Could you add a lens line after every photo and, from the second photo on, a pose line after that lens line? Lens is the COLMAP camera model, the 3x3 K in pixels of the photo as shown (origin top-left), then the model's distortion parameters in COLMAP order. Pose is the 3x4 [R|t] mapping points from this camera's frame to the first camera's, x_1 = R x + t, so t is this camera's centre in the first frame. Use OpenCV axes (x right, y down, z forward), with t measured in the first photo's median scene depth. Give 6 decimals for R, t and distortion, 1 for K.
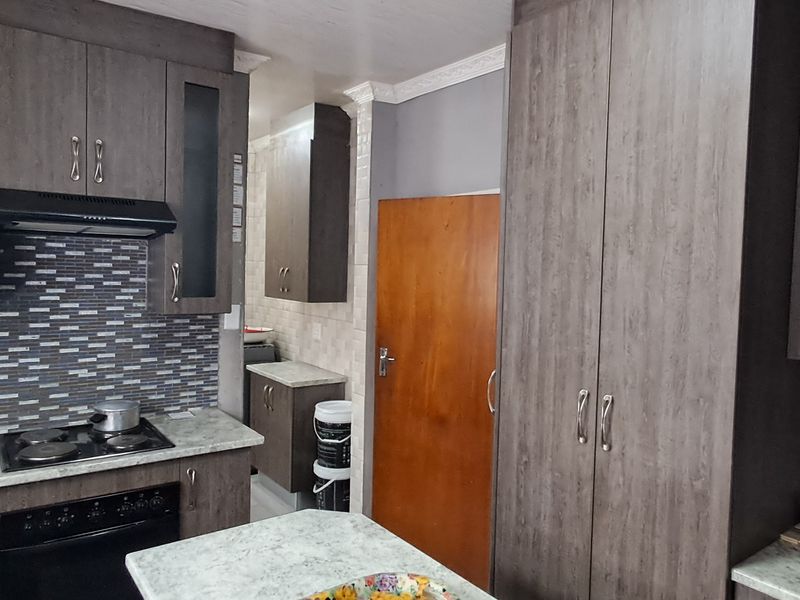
lens RADIAL K [[598.2, 0, 402.4], [0, 598.2, 296.0], [0, 0, 1]] dist [-0.001385, -0.005583]
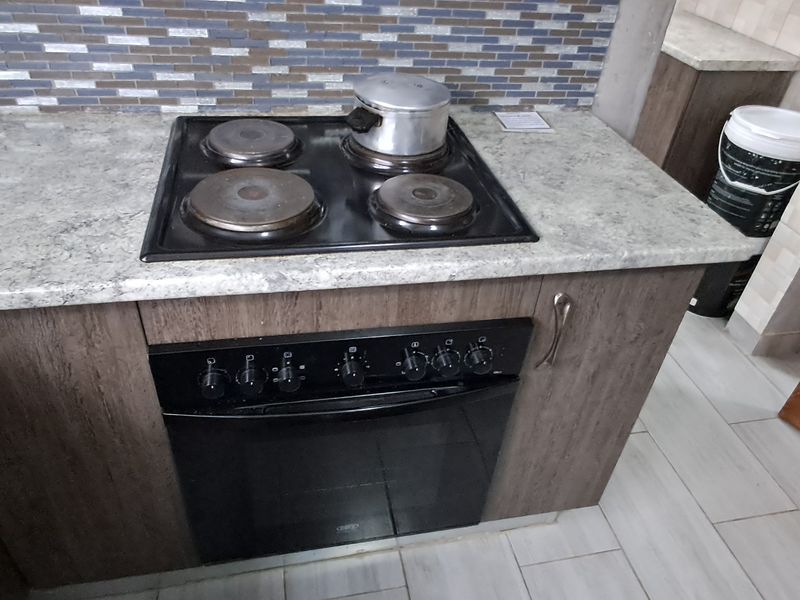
lens RADIAL K [[598.2, 0, 402.4], [0, 598.2, 296.0], [0, 0, 1]] dist [-0.001385, -0.005583]
pose [[0.910368, 0.277672, -0.306803, -0.292828], [-0.066448, 0.829904, 0.553935, 0.065631], [0.408429, -0.483899, 0.773969, 0.572516]]
